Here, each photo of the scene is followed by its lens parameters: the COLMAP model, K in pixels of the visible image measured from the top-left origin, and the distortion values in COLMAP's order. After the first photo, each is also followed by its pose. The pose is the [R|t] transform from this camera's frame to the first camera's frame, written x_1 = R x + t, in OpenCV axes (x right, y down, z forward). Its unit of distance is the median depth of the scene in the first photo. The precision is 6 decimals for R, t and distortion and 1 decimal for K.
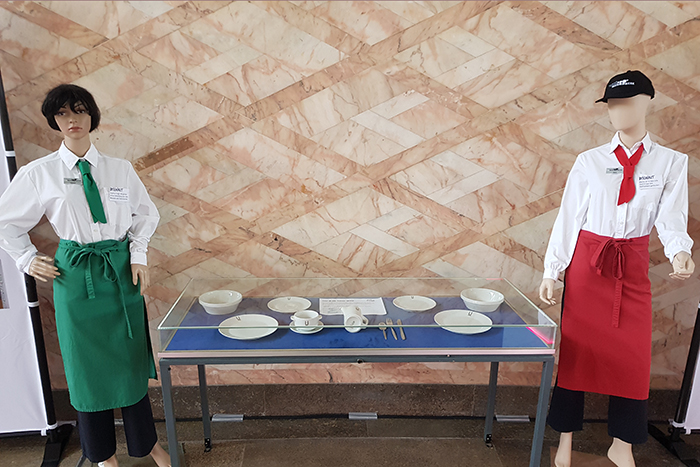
lens RADIAL K [[540.0, 0, 344.4], [0, 540.0, 270.3], [0, 0, 1]] dist [0.032175, -0.020545]
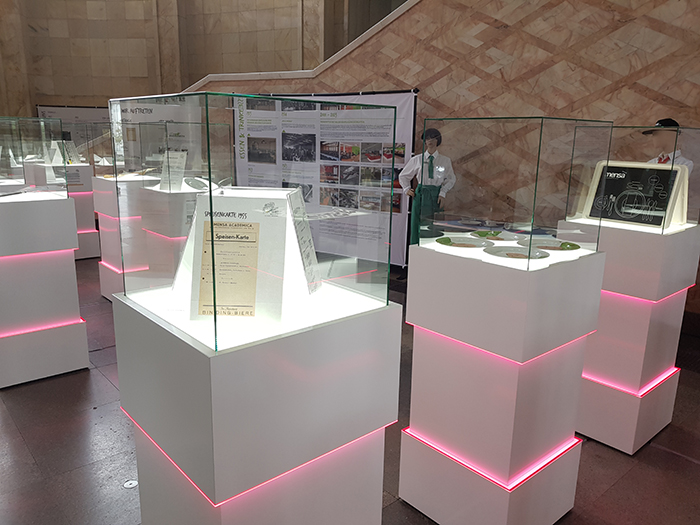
lens RADIAL K [[545.0, 0, 350.1], [0, 545.0, 263.6], [0, 0, 1]] dist [-0.001407, 0.006422]
pose [[0.711407, 0.159607, -0.684416, 1.012325], [-0.219371, 0.975641, -0.000501, 0.354901], [0.667665, 0.150497, 0.729092, -1.006746]]
